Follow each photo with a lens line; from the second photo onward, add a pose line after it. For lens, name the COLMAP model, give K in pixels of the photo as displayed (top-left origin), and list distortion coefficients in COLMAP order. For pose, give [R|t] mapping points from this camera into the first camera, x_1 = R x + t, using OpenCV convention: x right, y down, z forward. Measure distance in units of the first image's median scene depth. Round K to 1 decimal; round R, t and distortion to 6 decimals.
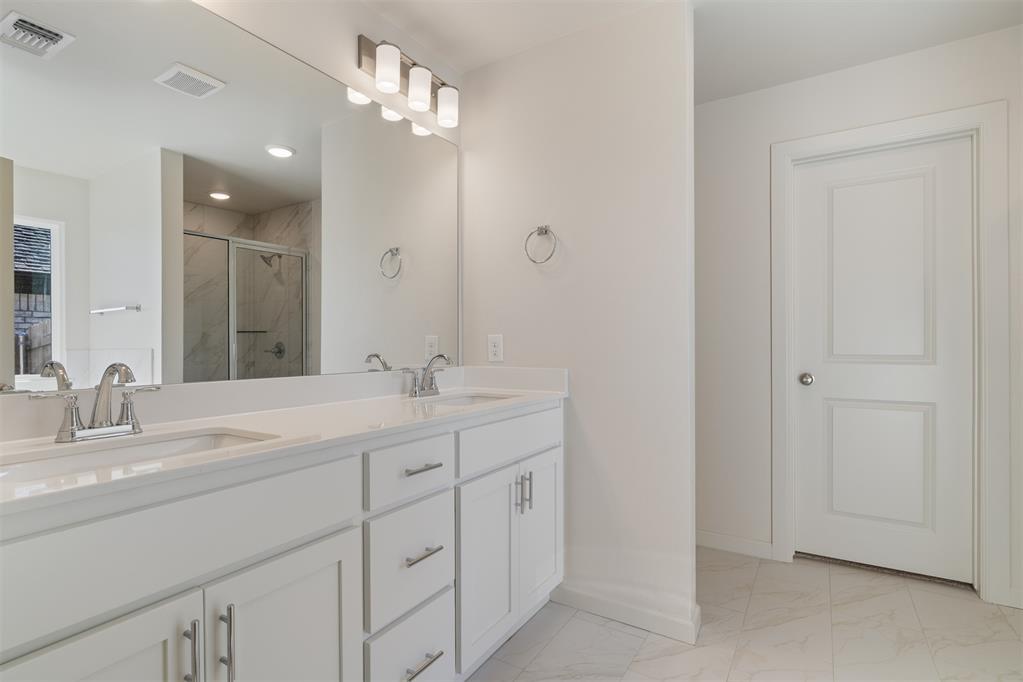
lens RADIAL K [[500.2, 0, 511.3], [0, 500.2, 341.4], [0, 0, 1]] dist [-0.002485, -0.000071]
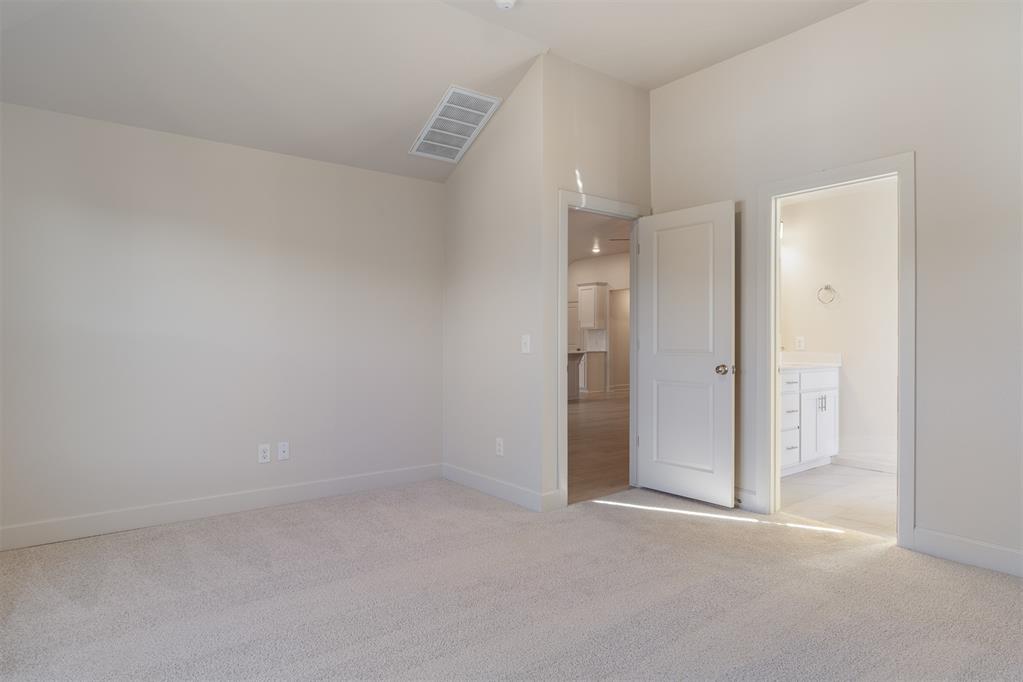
lens RADIAL K [[594.8, 0, 516.2], [0, 594.8, 338.3], [0, 0, 1]] dist [-0.002728, -0.000230]
pose [[0.944907, 0.002379, -0.327331, -0.370454], [-0.003471, 0.999990, -0.002753, 0.004170], [0.327321, 0.003738, 0.944906, -1.866472]]
